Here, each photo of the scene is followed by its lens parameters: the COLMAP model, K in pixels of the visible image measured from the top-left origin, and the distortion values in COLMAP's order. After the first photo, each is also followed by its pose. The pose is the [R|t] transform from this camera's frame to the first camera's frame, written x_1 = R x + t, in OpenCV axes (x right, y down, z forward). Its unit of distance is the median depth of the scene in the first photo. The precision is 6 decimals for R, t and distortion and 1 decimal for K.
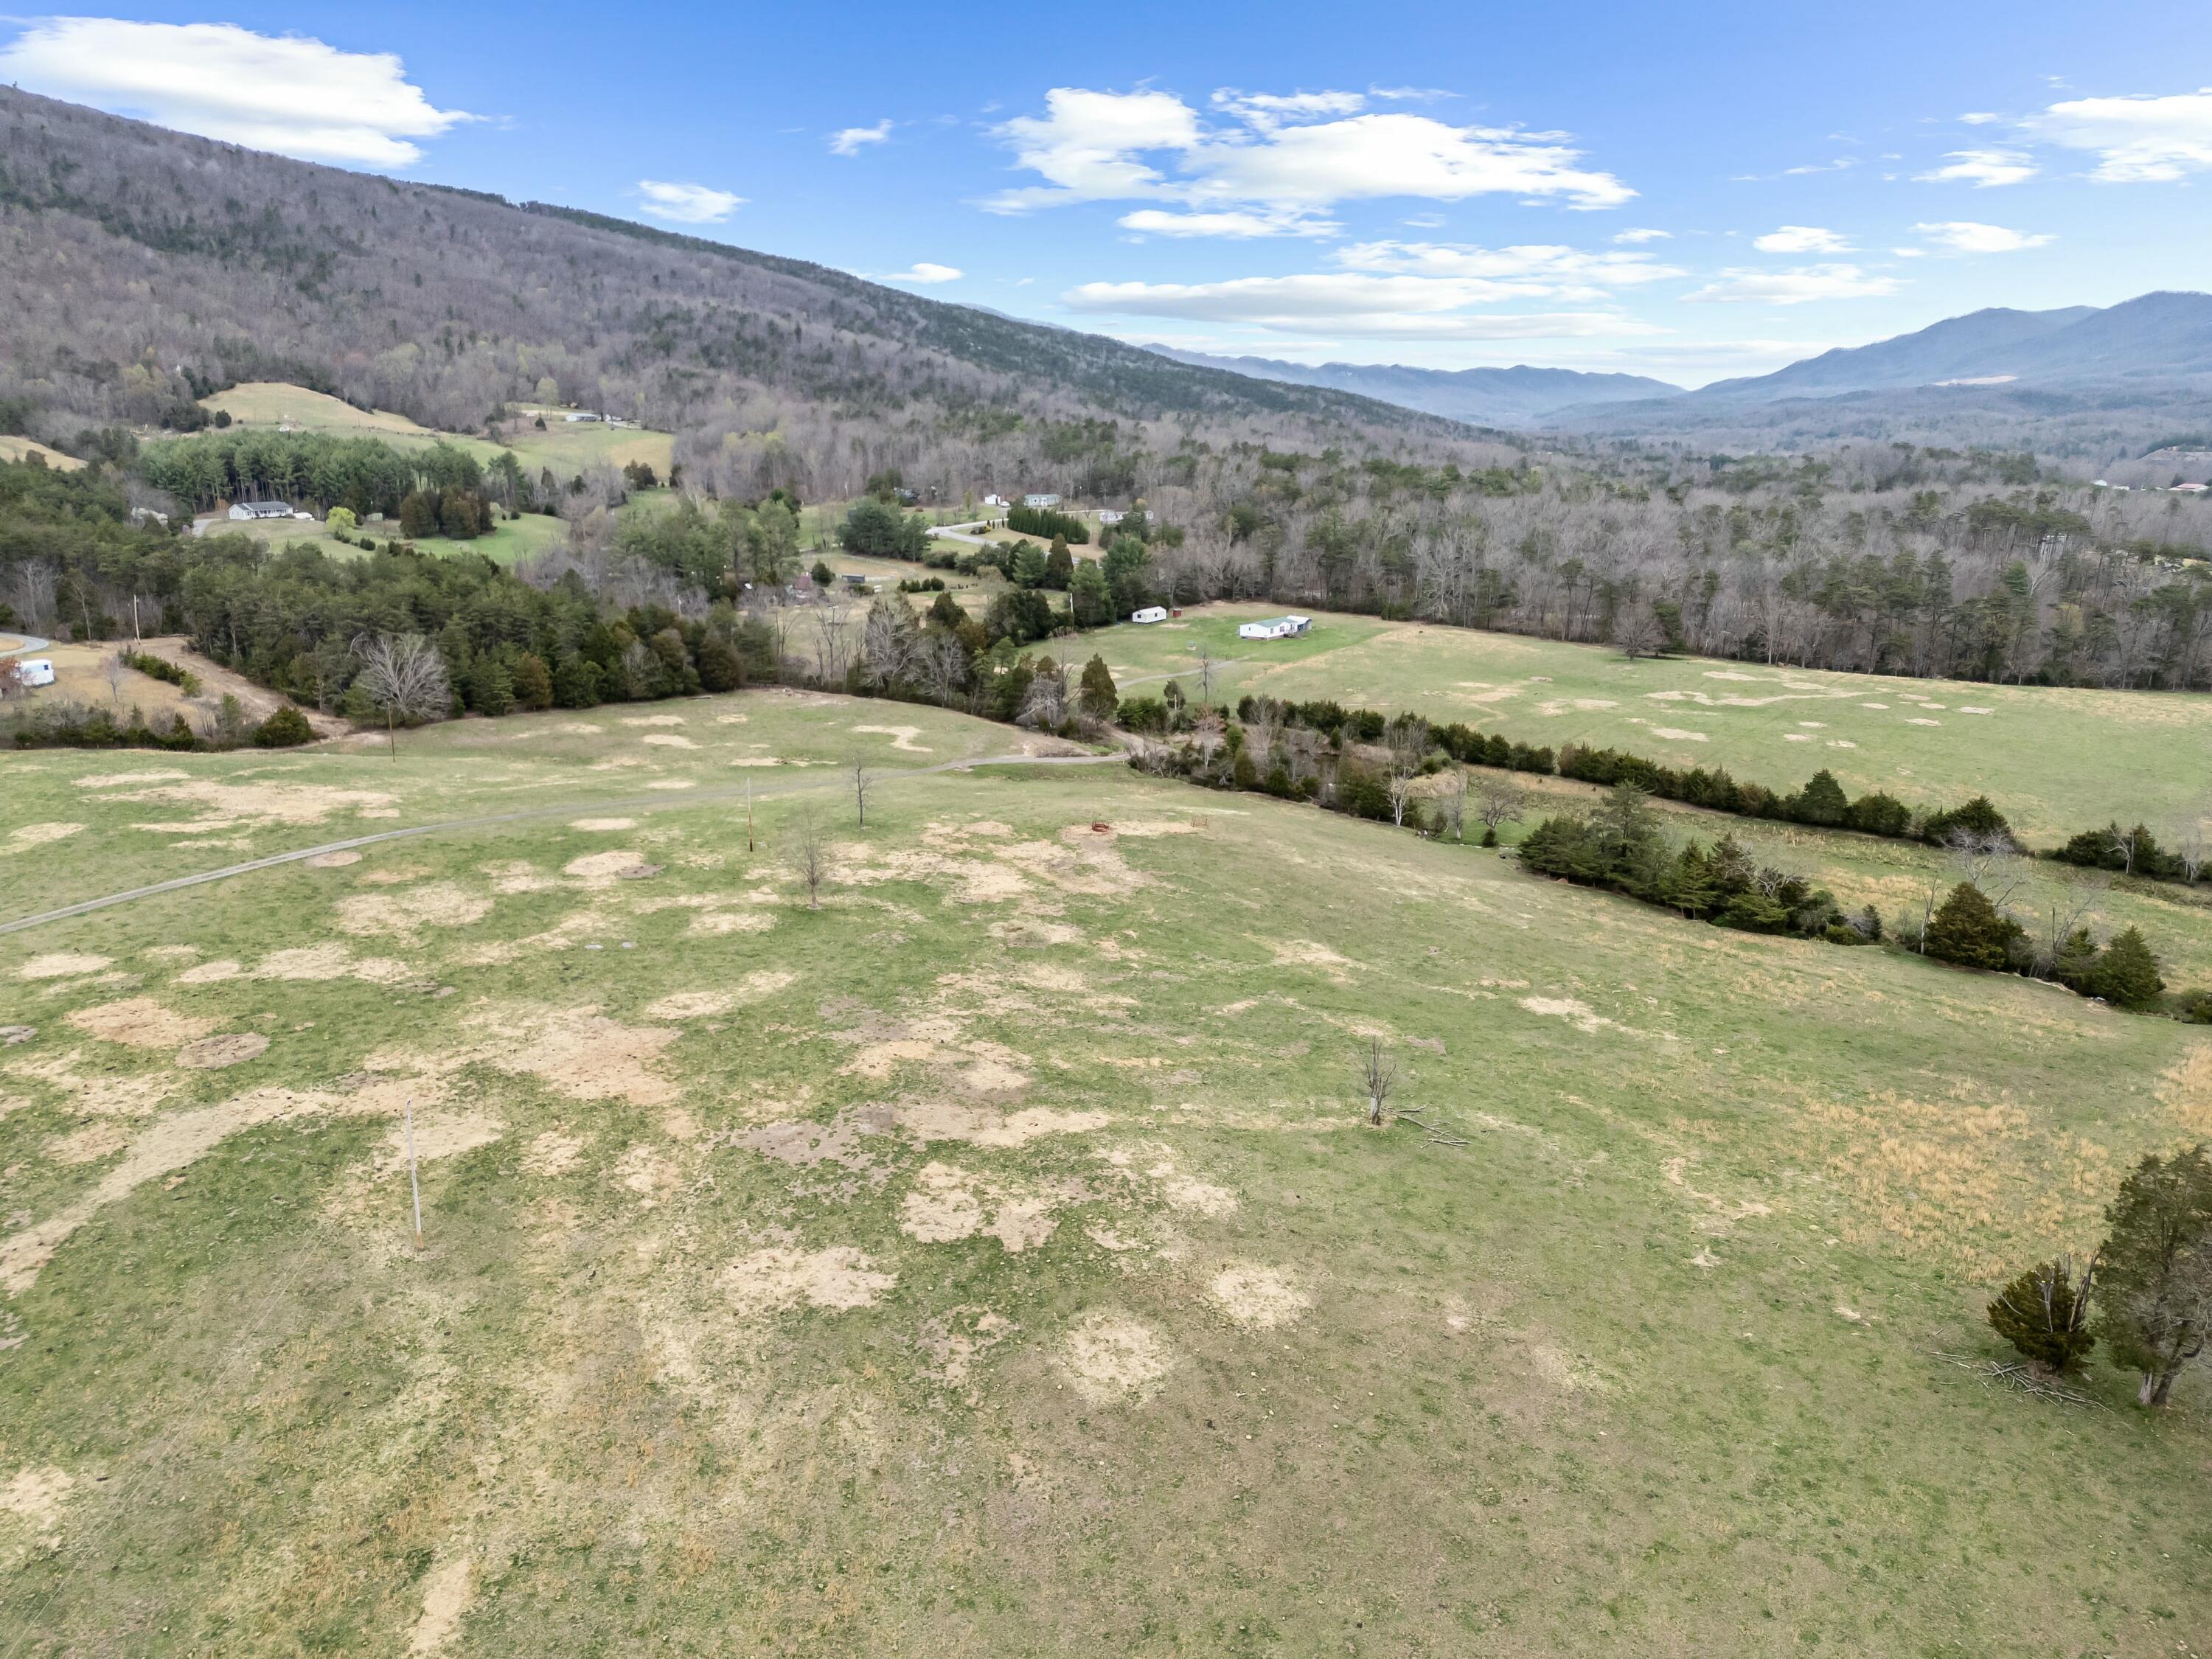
lens RADIAL K [[1544.6, 0, 1102.0], [0, 1544.6, 827.4], [0, 0, 1]] dist [0.082666, -0.076003]
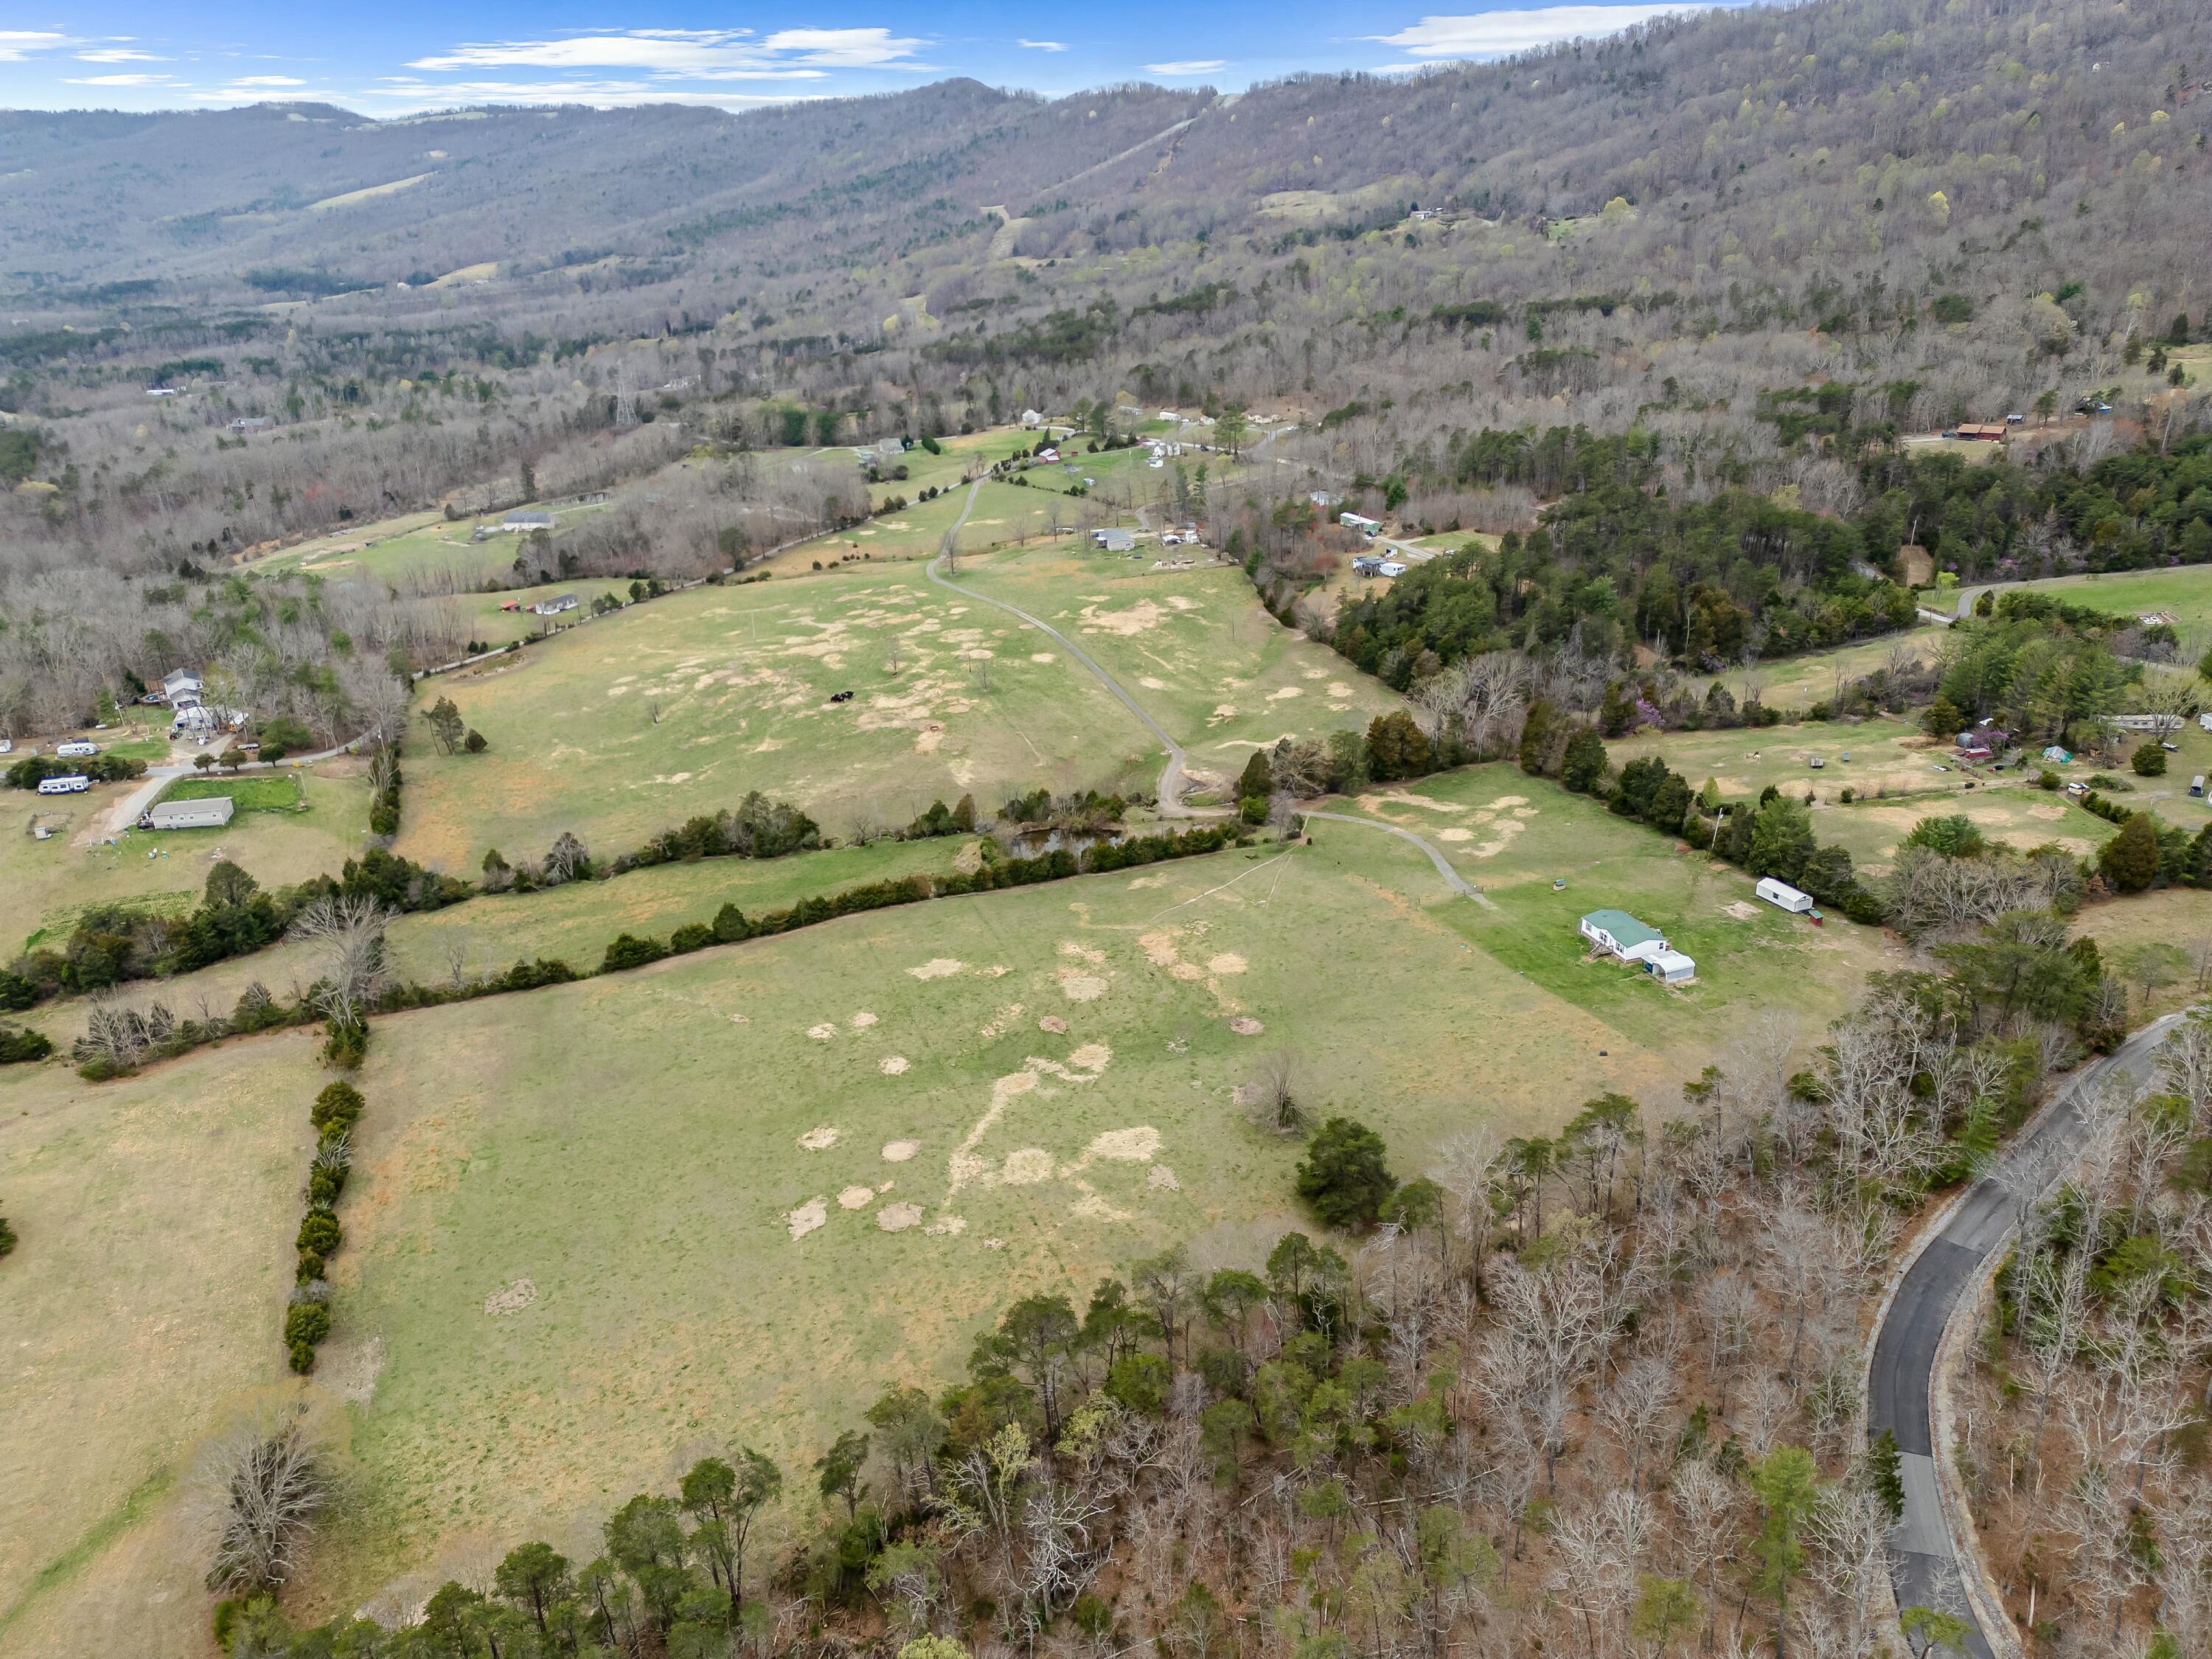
lens RADIAL K [[1540.2, 0, 1101.4], [0, 1540.2, 830.9], [0, 0, 1]] dist [0.091088, -0.086876]
pose [[-0.526149, 0.340426, -0.779280, 0.681009], [-0.185165, 0.848528, 0.495696, -0.419819], [0.829988, 0.405105, -0.383417, 0.912147]]
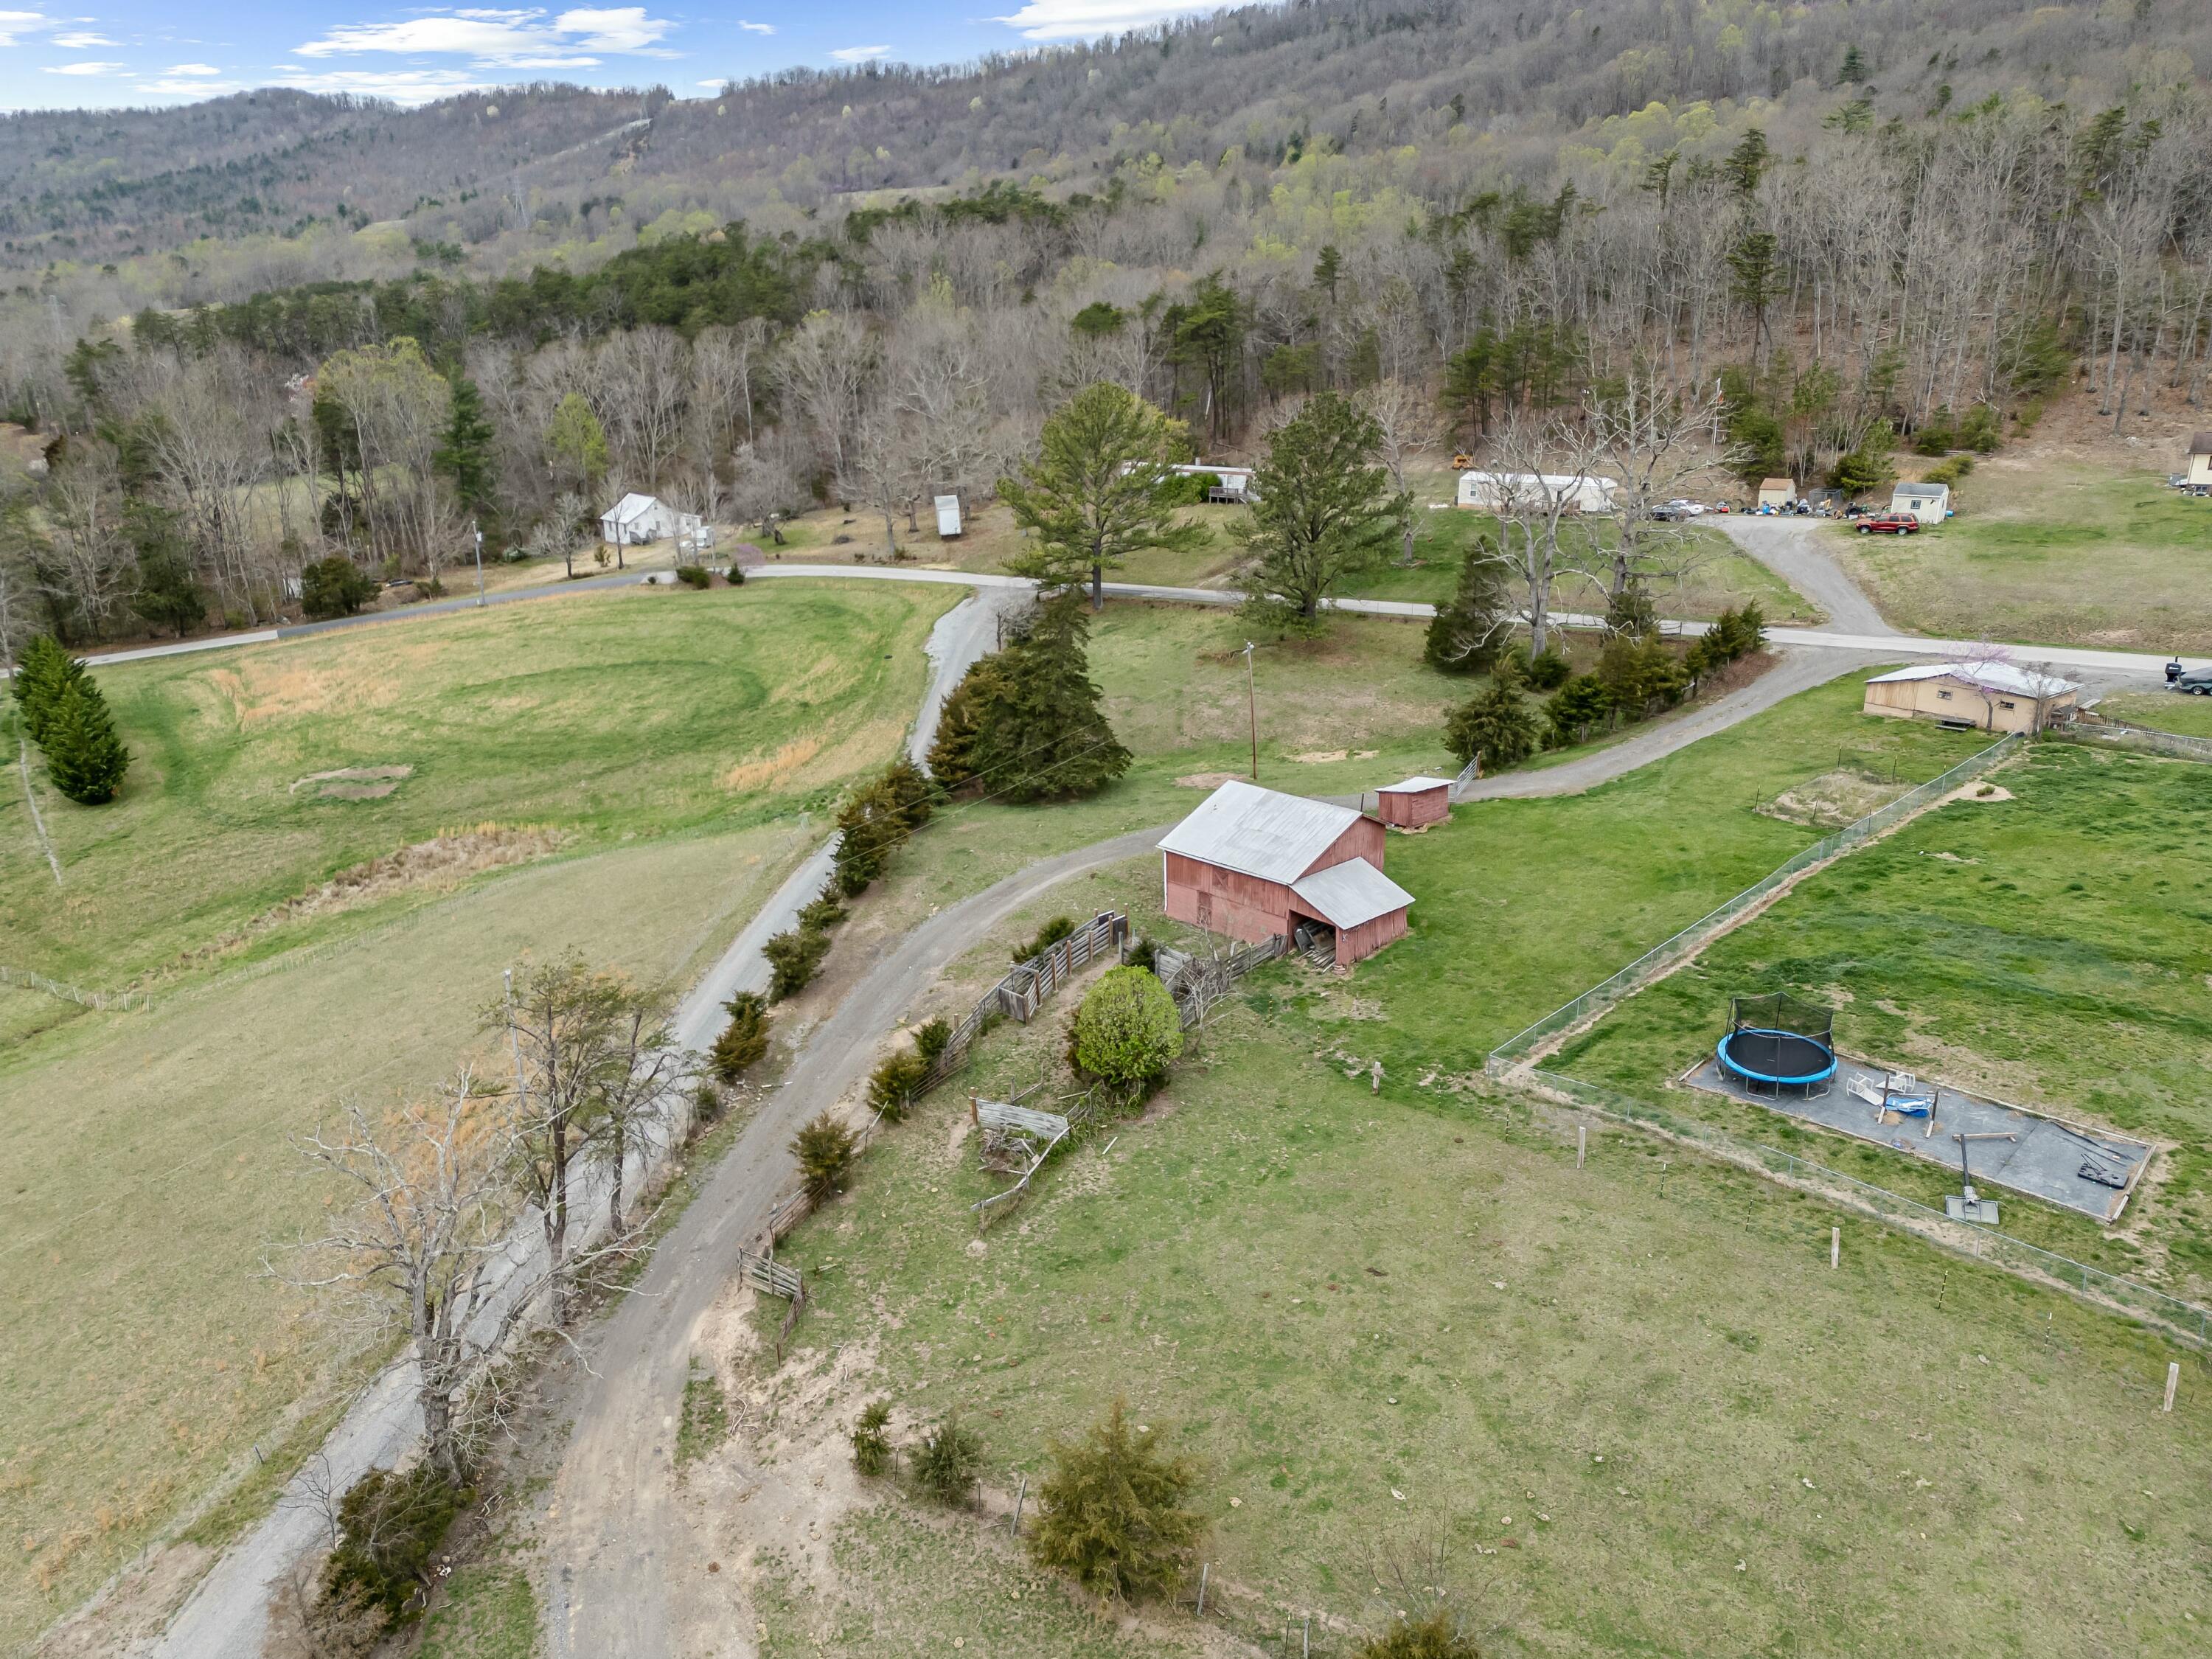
lens RADIAL K [[1548.0, 0, 1098.2], [0, 1548.0, 822.9], [0, 0, 1]] dist [0.081376, -0.069398]
pose [[-0.189345, 0.312679, -0.930795, -0.604184], [-0.239392, 0.904639, 0.352590, 0.028699], [0.952281, 0.289586, -0.096436, 0.034832]]
